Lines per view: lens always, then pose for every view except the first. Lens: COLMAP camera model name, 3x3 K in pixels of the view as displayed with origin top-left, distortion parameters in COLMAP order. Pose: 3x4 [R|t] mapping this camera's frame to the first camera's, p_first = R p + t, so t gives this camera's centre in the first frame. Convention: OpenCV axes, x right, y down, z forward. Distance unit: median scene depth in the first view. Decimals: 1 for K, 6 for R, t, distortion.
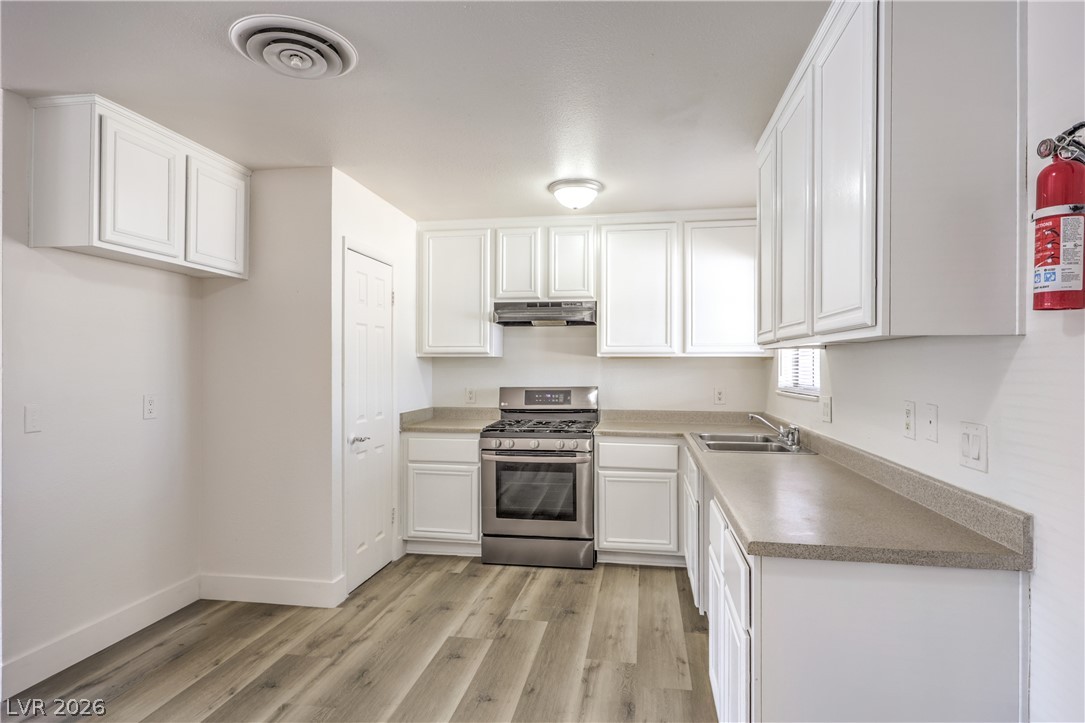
lens RADIAL K [[575.8, 0, 570.4], [0, 575.8, 373.0], [0, 0, 1]] dist [0.000182, -0.000030]
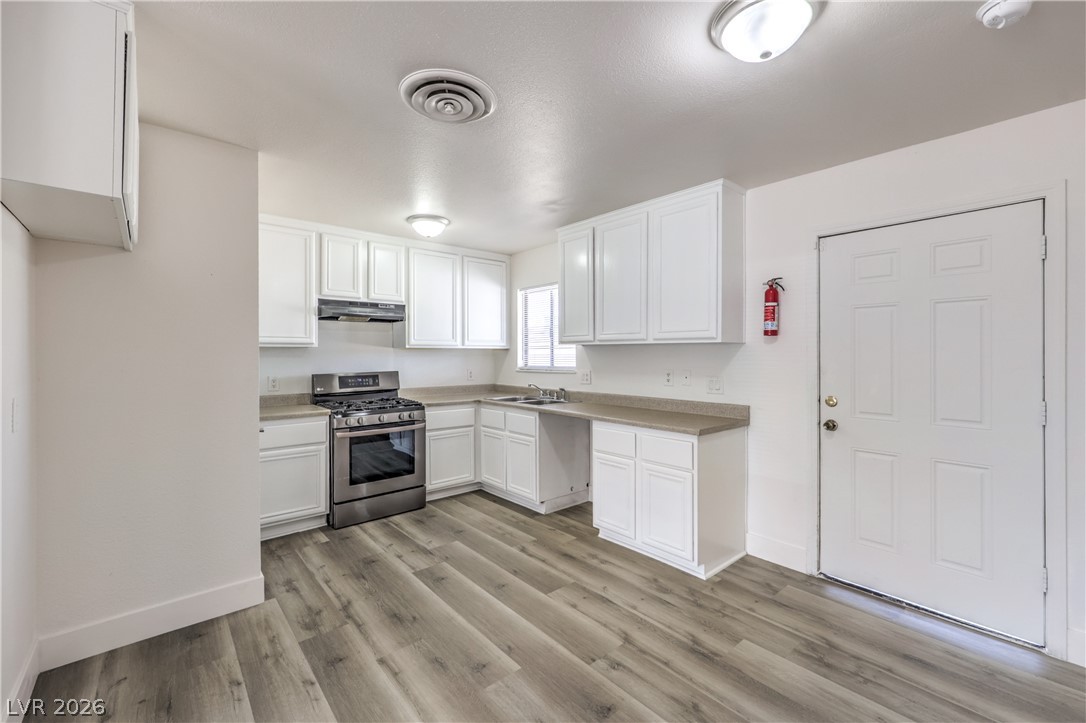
lens RADIAL K [[448.1, 0, 543.0], [0, 448.1, 361.5], [0, 0, 1]] dist [0.000309, -0.000677]
pose [[0.649141, -0.015785, 0.760504, -0.563121], [0.012869, 0.999869, 0.009769, -0.003530], [-0.760559, 0.003446, 0.649259, 0.115633]]
